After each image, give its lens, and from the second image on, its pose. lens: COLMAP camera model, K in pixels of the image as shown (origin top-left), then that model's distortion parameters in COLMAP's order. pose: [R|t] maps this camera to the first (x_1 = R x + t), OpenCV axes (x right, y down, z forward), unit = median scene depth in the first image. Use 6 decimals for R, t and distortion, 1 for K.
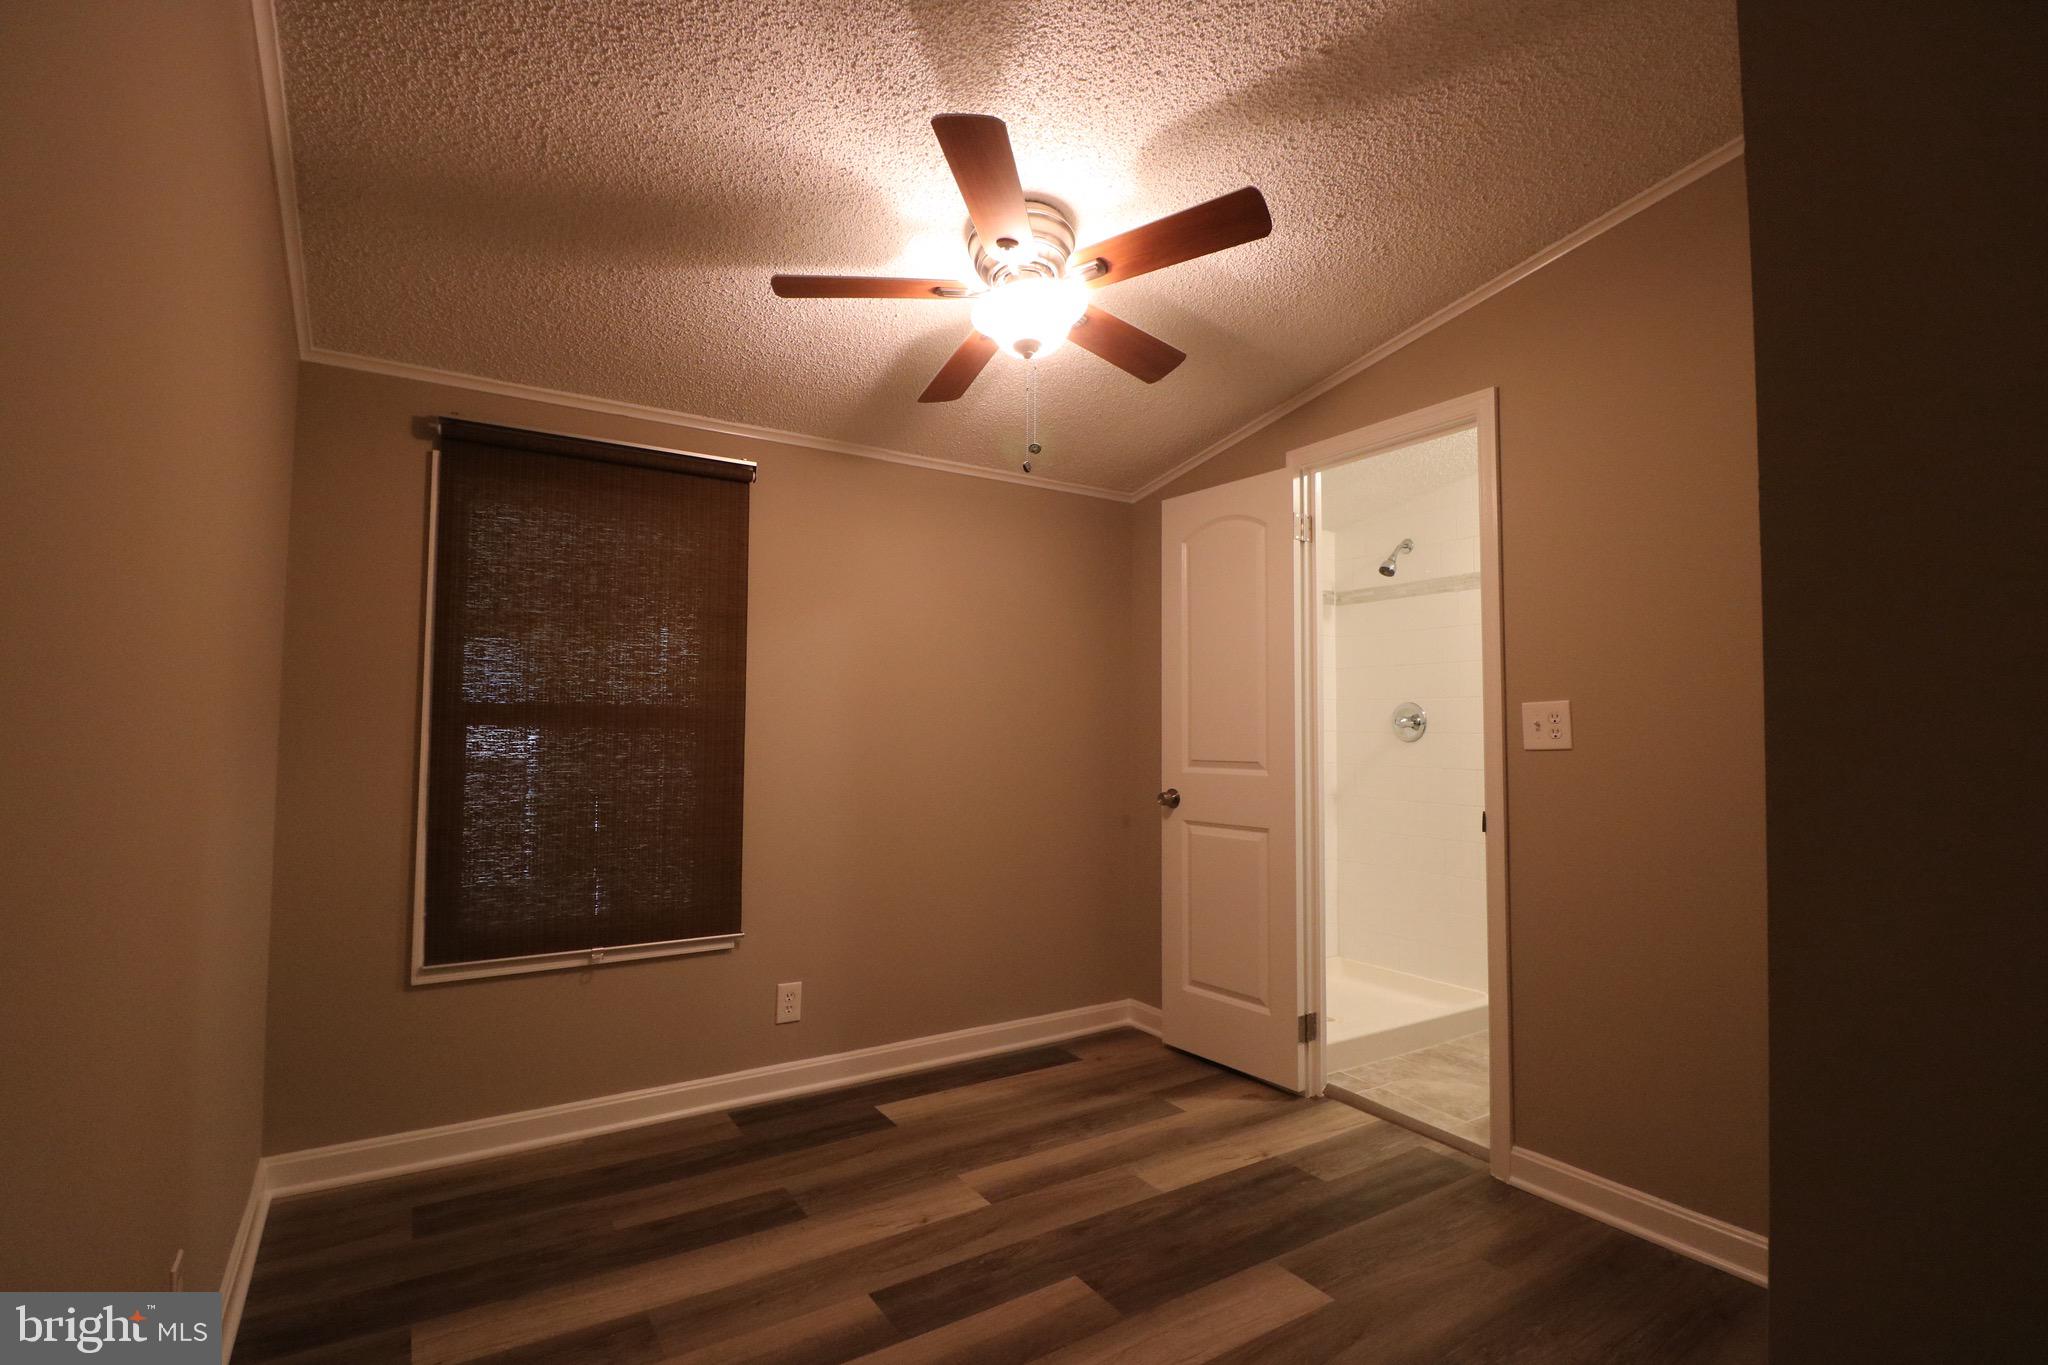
lens RADIAL K [[955.5, 0, 1023.0], [0, 955.5, 686.9], [0, 0, 1]] dist [-0.001616, -0.010075]
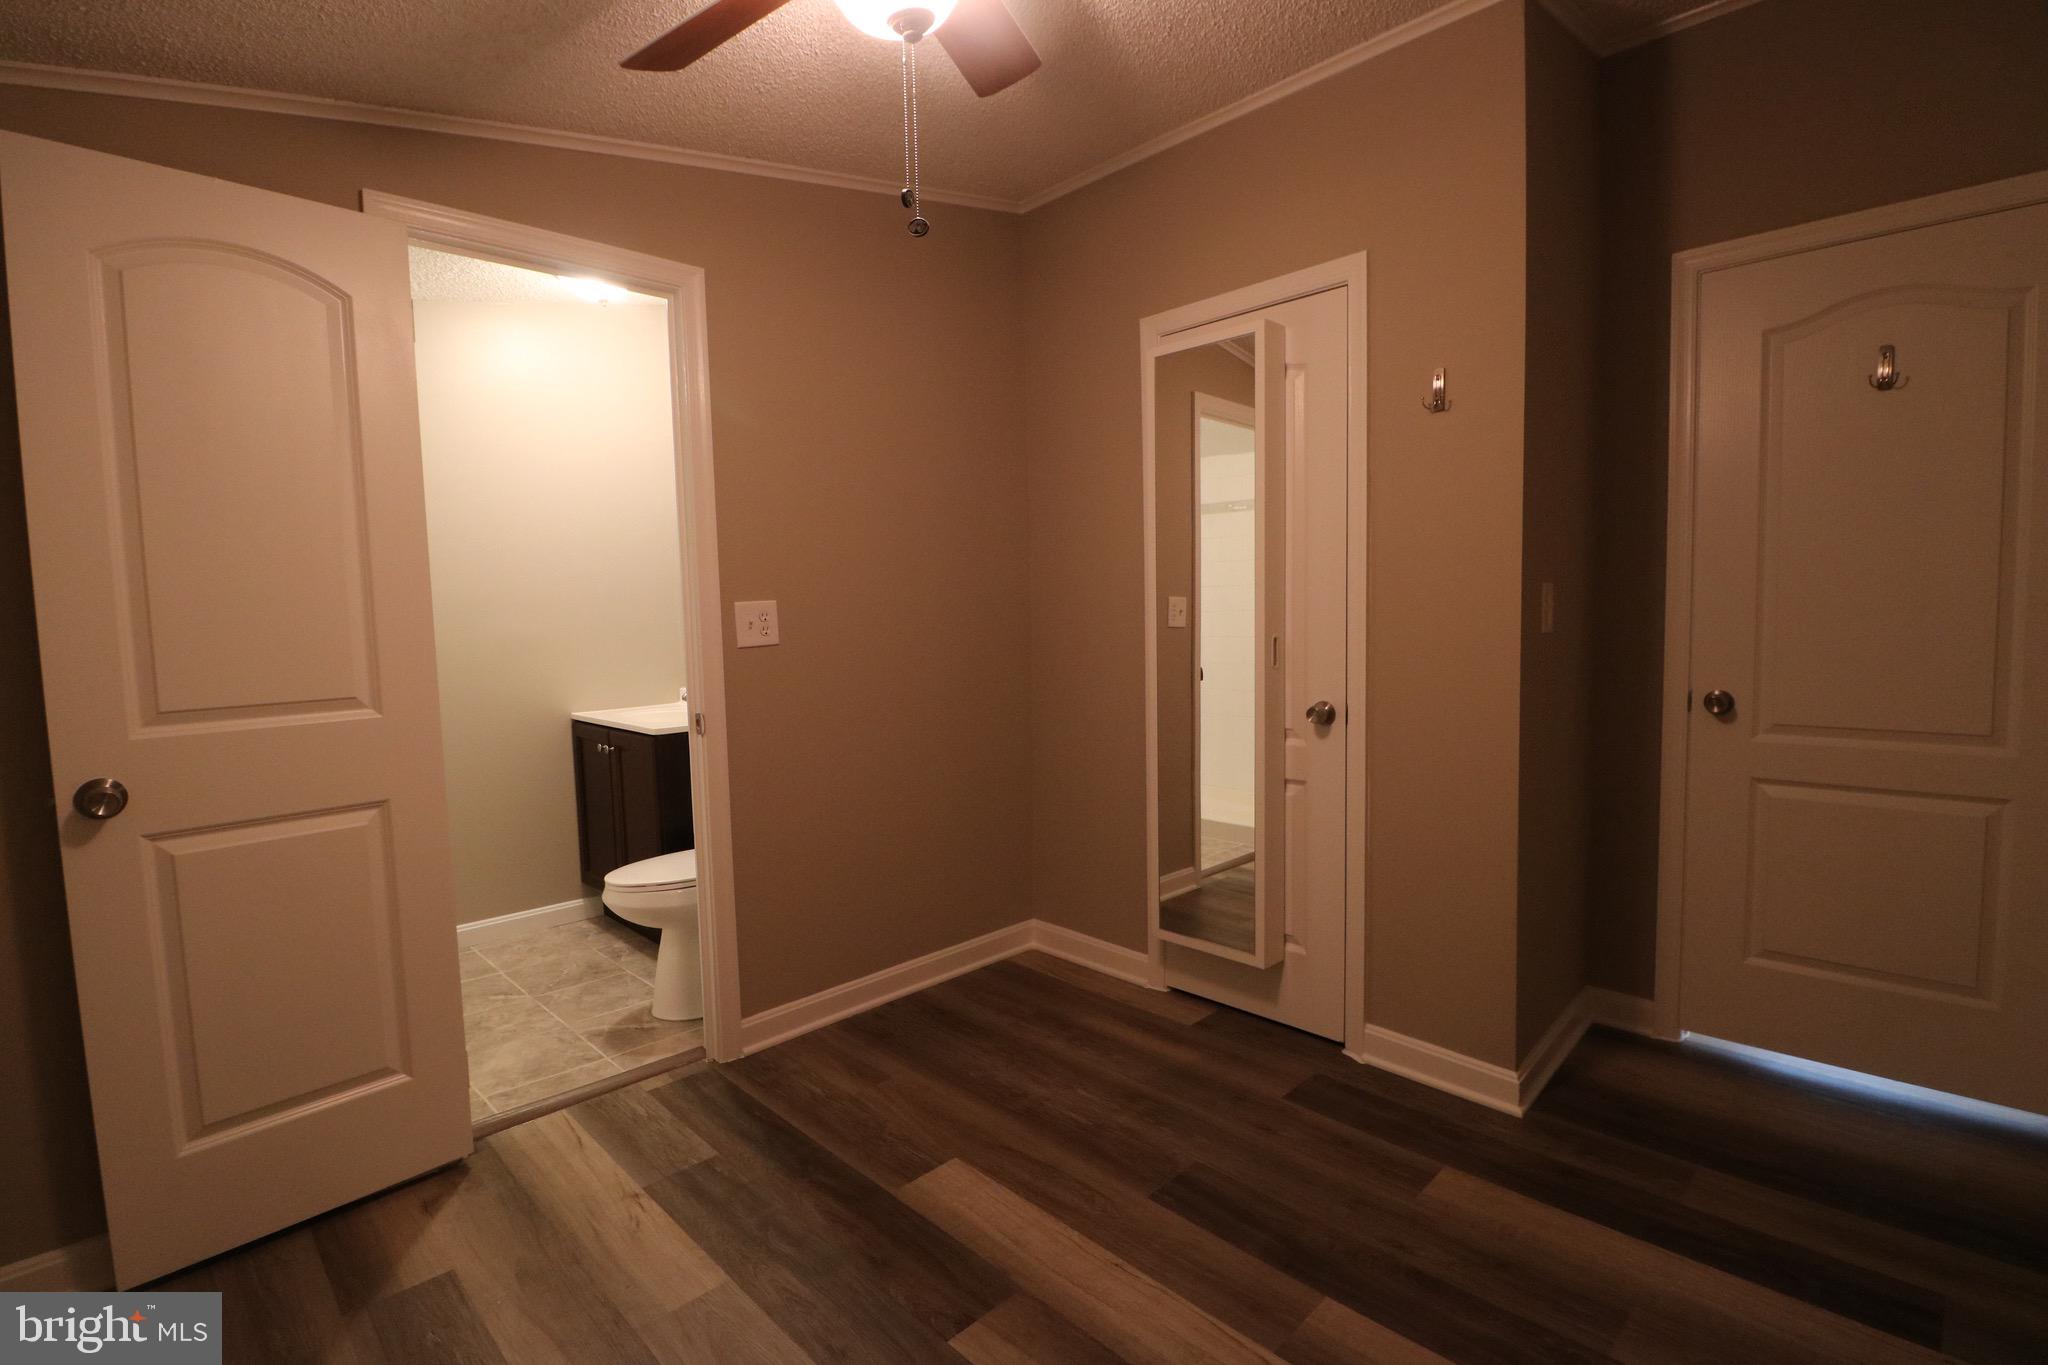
lens RADIAL K [[955.5, 0, 1027.5], [0, 955.5, 682.3], [0, 0, 1]] dist [-0.001616, -0.010075]
pose [[-0.219531, -0.079565, 0.972356, -0.526053], [-0.026641, 0.996786, 0.075549, 0.015527], [-0.975242, -0.009319, -0.220945, 0.870283]]
